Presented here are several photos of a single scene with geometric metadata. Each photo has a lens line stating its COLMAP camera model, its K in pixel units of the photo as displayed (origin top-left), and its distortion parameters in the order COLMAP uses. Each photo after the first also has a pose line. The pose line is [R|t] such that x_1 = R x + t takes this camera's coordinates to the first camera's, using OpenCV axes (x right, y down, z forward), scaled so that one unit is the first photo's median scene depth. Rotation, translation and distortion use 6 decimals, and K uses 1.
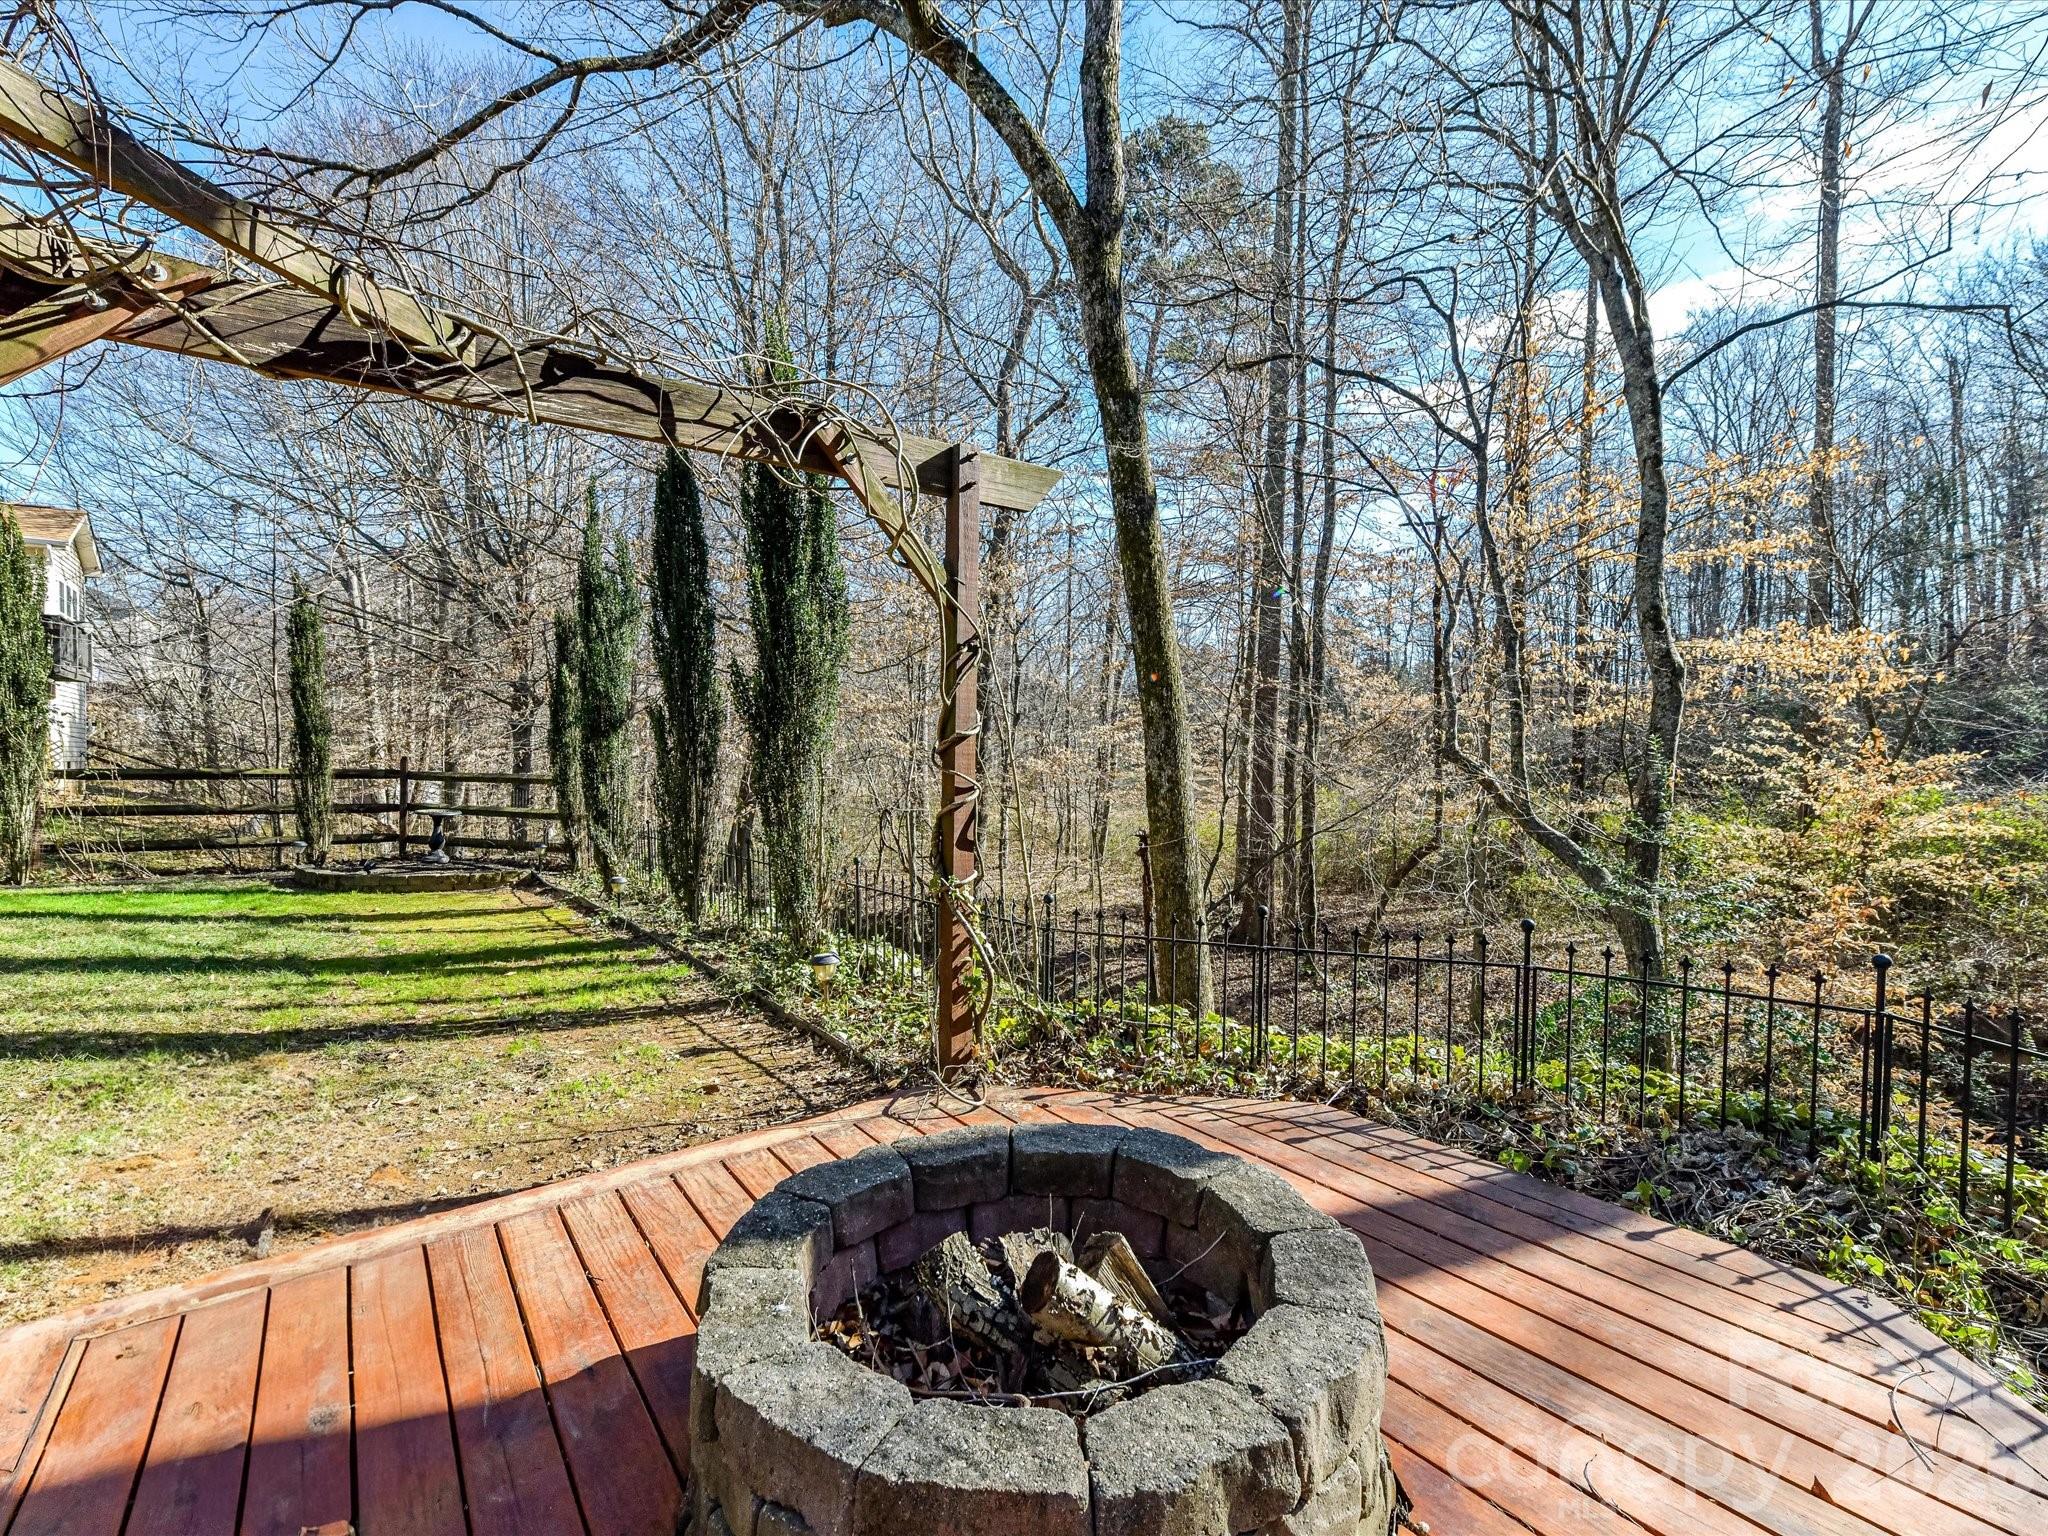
lens RADIAL K [[911.8, 0, 1024.0], [0, 911.8, 768.0], [0, 0, 1]] dist [-0.000234, -0.000247]
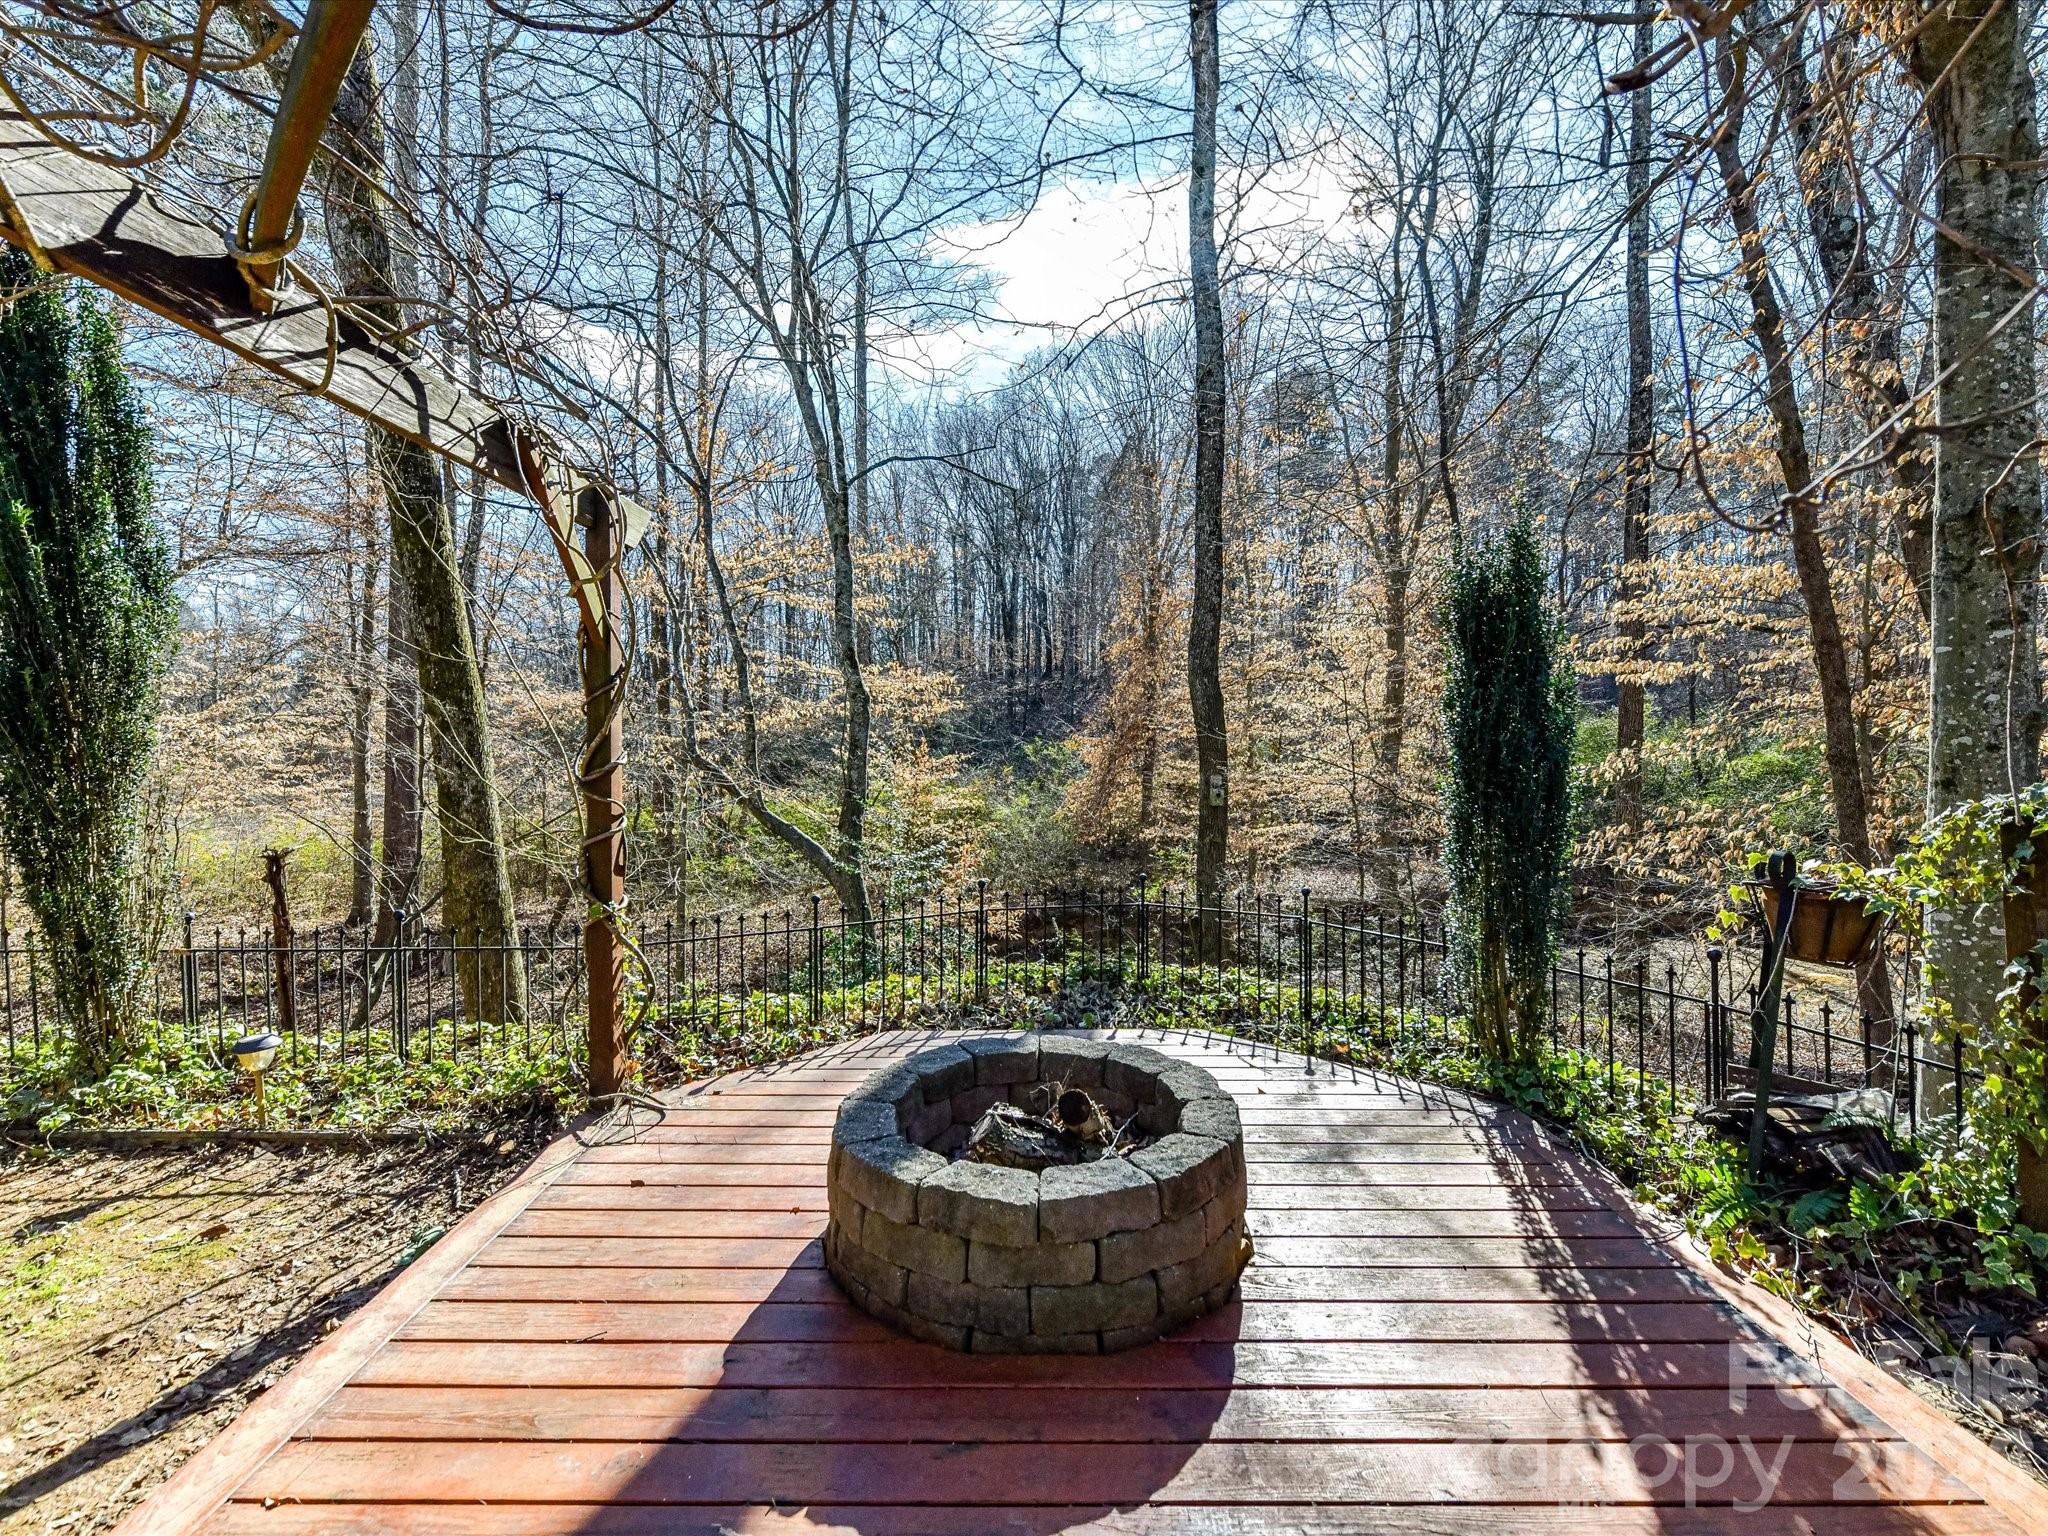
lens RADIAL K [[936.2, 0, 996.8], [0, 936.2, 743.3], [0, 0, 1]] dist [-0.012456, -0.000465]
pose [[0.594303, 0.004901, 0.804226, -0.667747], [0.008466, 0.999888, -0.012349, -0.042826], [-0.804197, 0.014148, 0.594195, 0.023159]]
